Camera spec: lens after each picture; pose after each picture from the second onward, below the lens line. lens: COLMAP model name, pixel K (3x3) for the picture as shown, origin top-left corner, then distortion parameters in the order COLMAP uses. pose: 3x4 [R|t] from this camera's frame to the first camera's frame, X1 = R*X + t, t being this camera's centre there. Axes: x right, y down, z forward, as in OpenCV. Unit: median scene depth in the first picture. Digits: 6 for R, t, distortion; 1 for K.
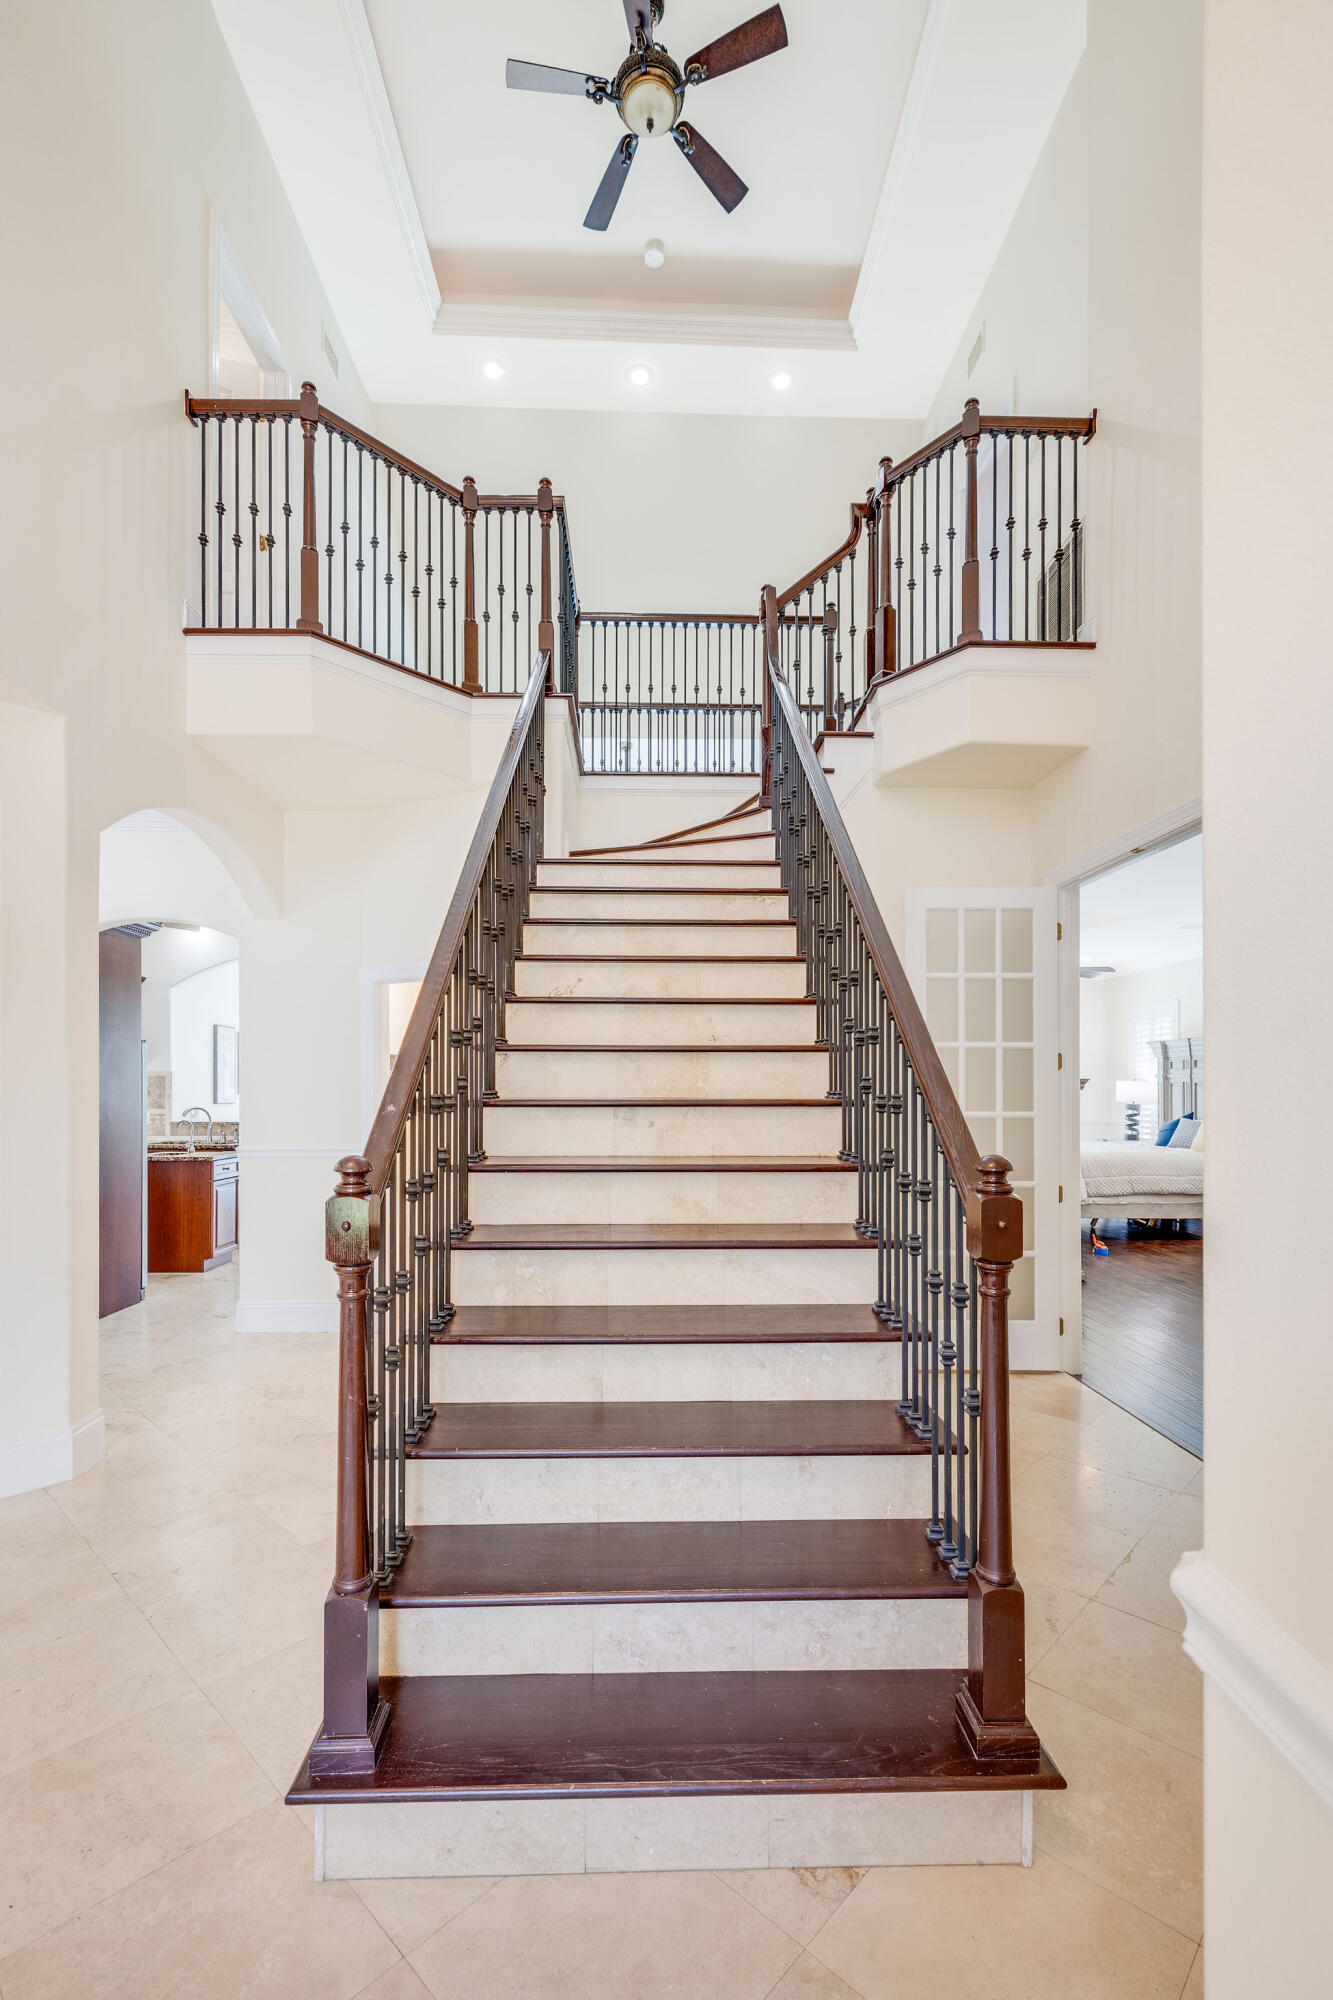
lens RADIAL K [[879.0, 0, 667.9], [0, 879.0, 1084.6], [0, 0, 1]] dist [0.000940, 0.000042]
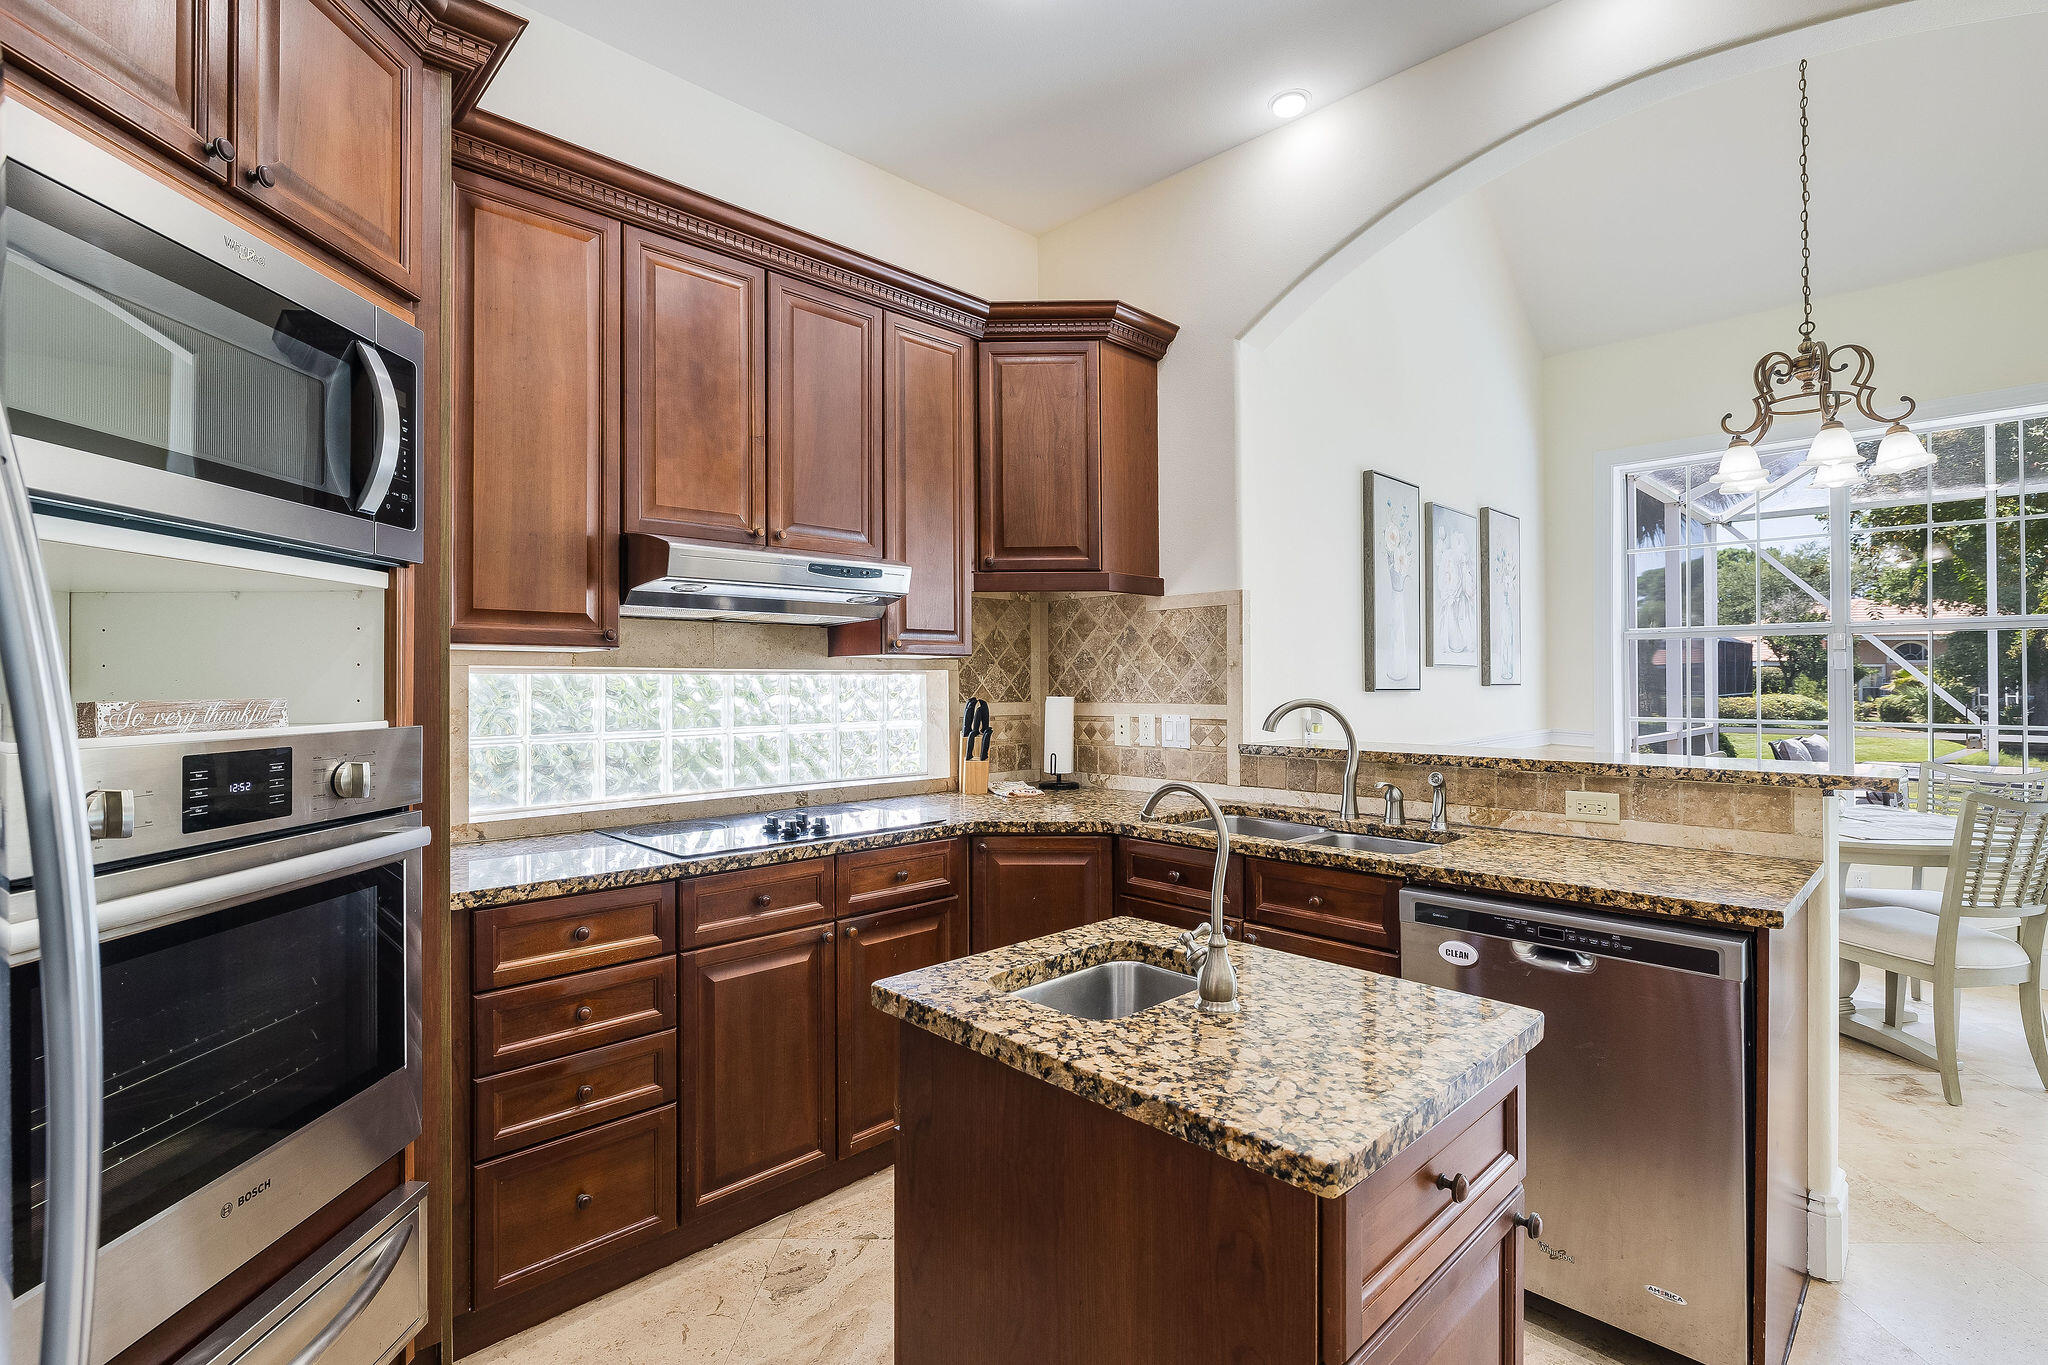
lens RADIAL K [[977.8, 0, 1025.8], [0, 977.8, 673.9], [0, 0, 1]] dist [-0.000617, -0.000010]
pose [[0.678514, -0.008590, -0.734537, -0.351218], [0.011961, 0.999928, -0.000645, 0.015620], [0.734490, -0.008348, 0.678568, 0.692876]]
